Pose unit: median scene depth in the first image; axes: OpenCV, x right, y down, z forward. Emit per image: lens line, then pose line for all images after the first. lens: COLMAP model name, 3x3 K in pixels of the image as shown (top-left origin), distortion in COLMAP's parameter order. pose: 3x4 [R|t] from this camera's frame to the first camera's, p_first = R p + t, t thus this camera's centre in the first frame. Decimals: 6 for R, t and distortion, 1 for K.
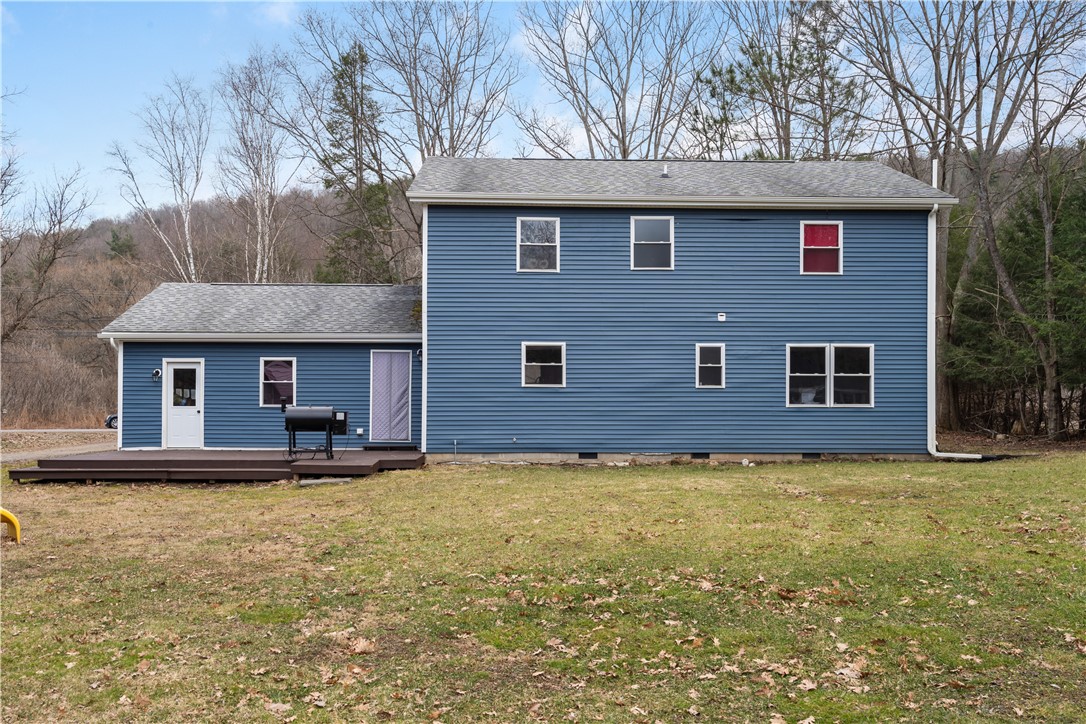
lens RADIAL K [[1011.5, 0, 543.0], [0, 1011.5, 362.0], [0, 0, 1]] dist [0.002117, 0.000798]
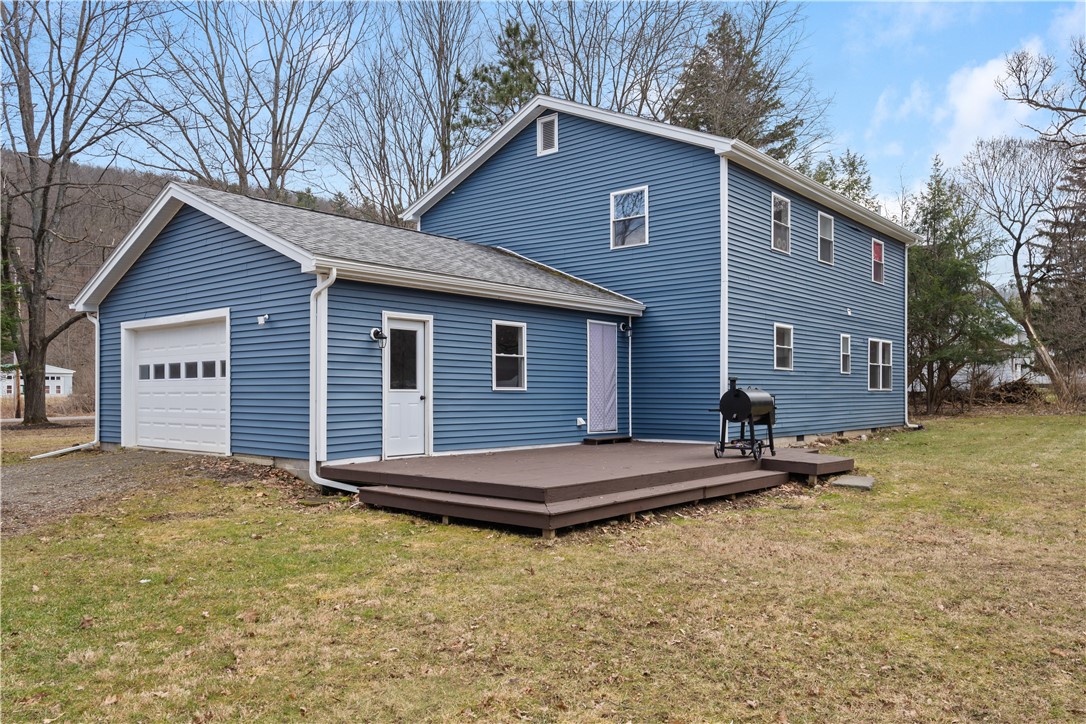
lens RADIAL K [[801.8, 0, 543.0], [0, 801.8, 362.0], [0, 0, 1]] dist [-0.000819, -0.000070]
pose [[0.659748, 0.028436, 0.750949, -0.687254], [-0.028752, 0.999507, -0.012588, 0.031213], [-0.750937, -0.013287, 0.660241, 0.617911]]
